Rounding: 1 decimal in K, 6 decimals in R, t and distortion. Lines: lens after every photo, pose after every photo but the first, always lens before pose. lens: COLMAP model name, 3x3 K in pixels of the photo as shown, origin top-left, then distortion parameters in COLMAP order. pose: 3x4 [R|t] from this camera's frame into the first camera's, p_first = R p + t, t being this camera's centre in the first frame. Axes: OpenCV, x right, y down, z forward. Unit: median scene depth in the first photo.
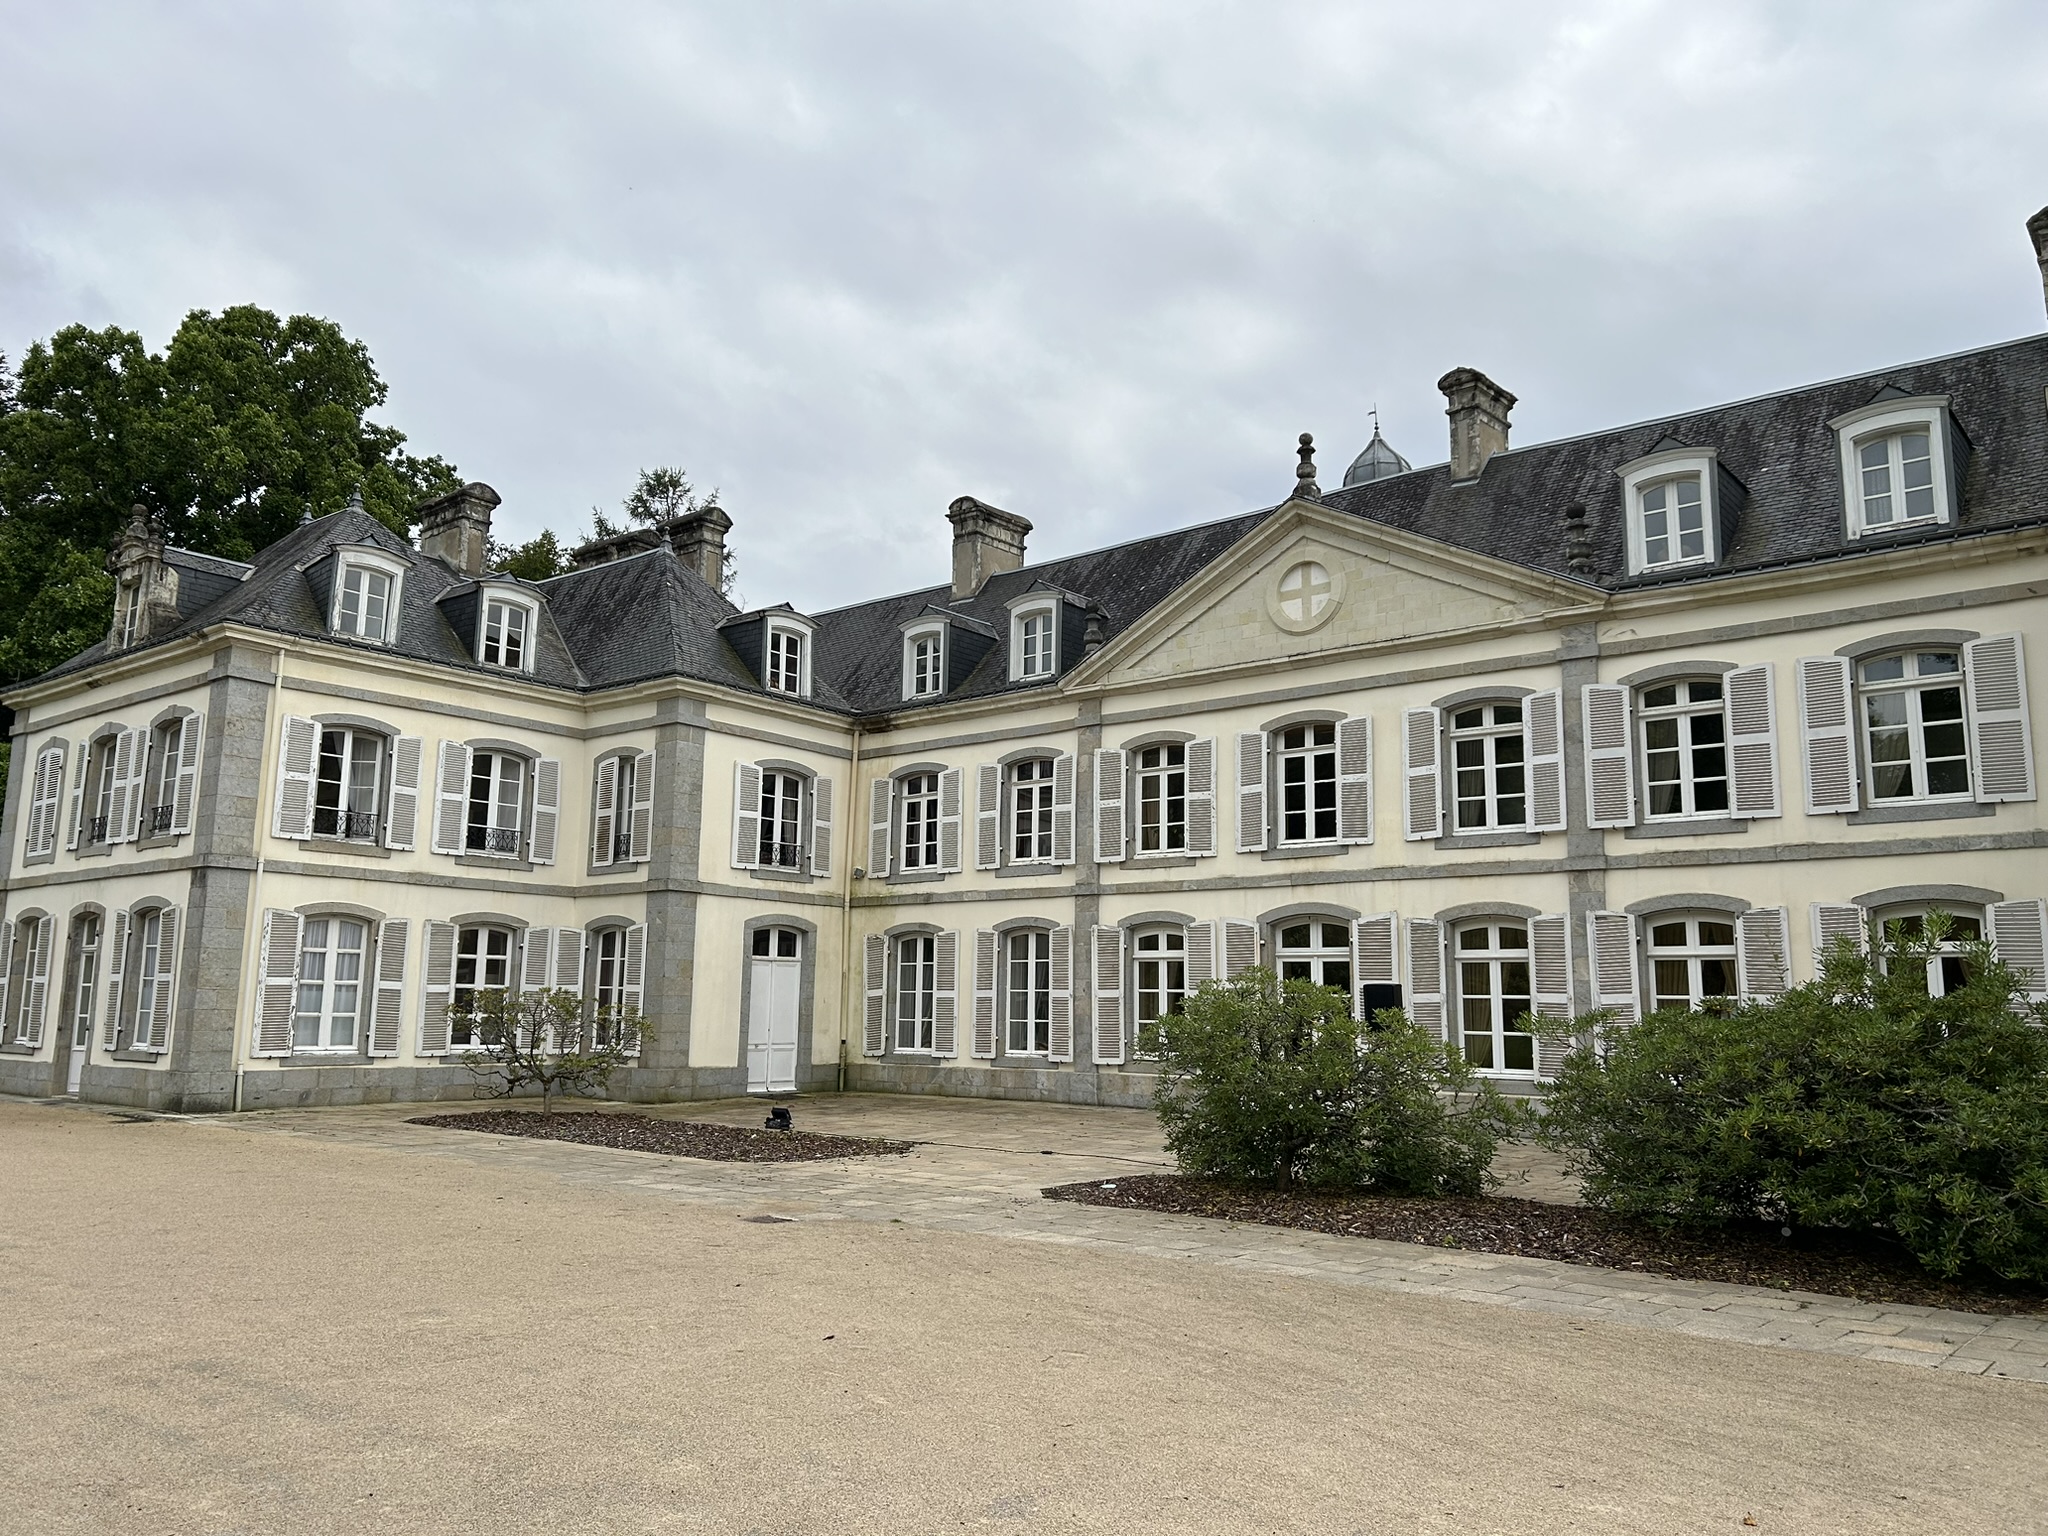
lens RADIAL K [[1525.4, 0, 1035.9], [0, 1525.4, 765.6], [0, 0, 1]] dist [0.140760, -0.000344]
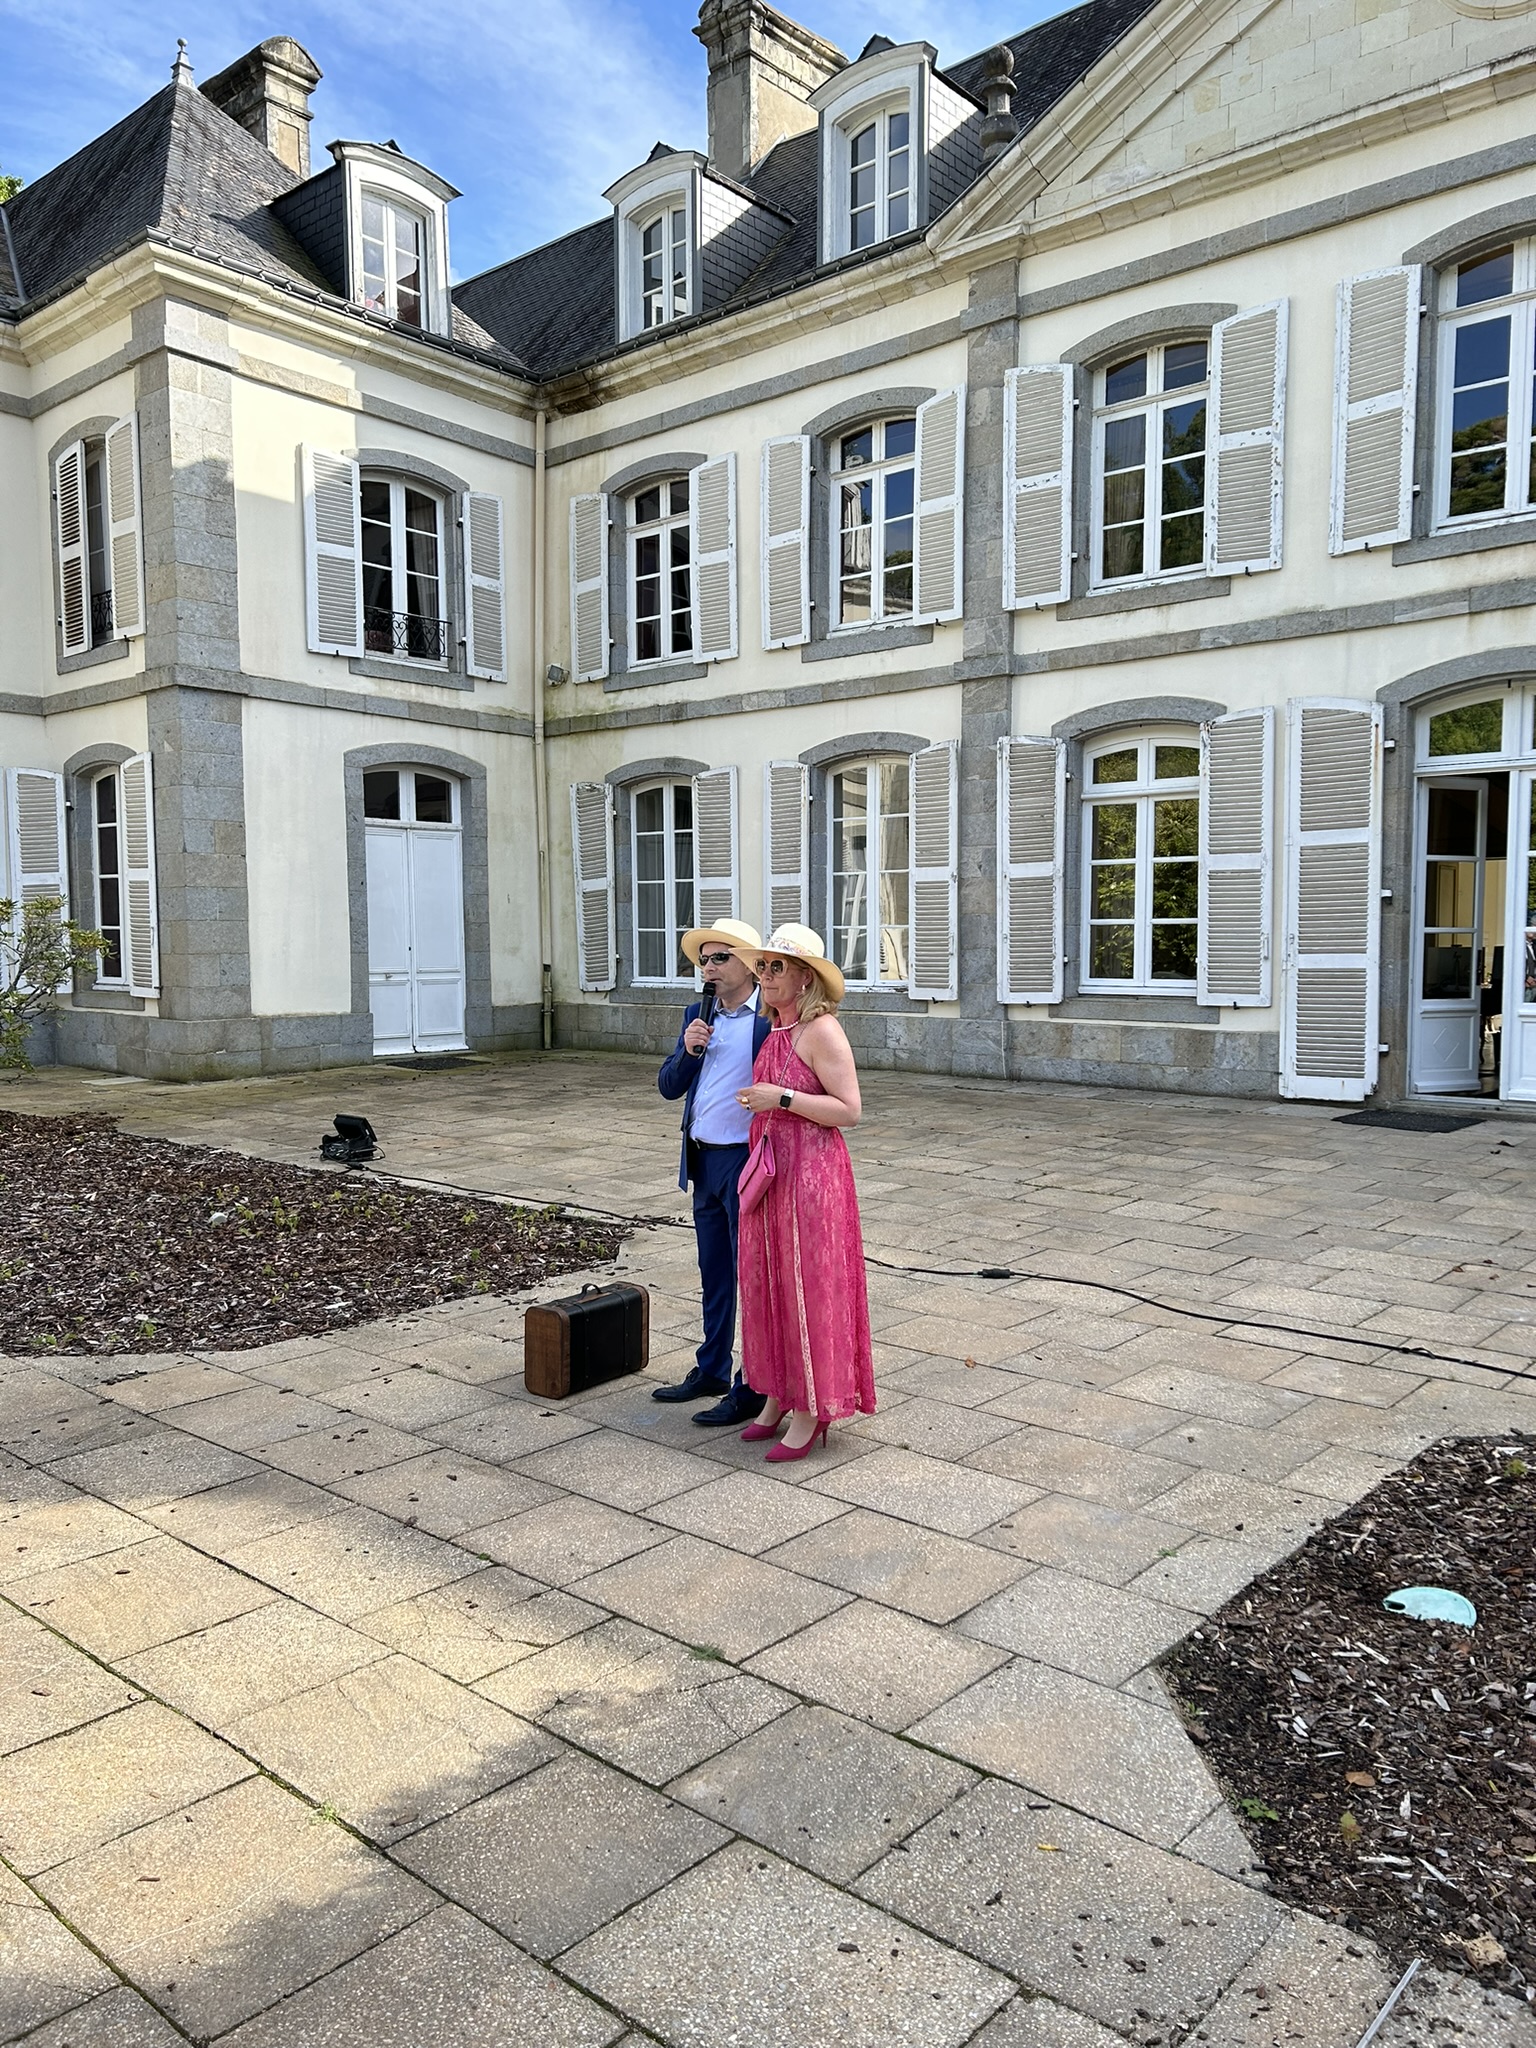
lens RADIAL K [[1524.6, 0, 768.0], [0, 1524.6, 1024.0], [0, 0, 1]] dist [0.085707, -0.109466]
pose [[0.999371, -0.015599, -0.031854, -0.023229], [0.022172, 0.975741, 0.217804, 0.079555], [0.027684, -0.218373, 0.975473, 0.451108]]
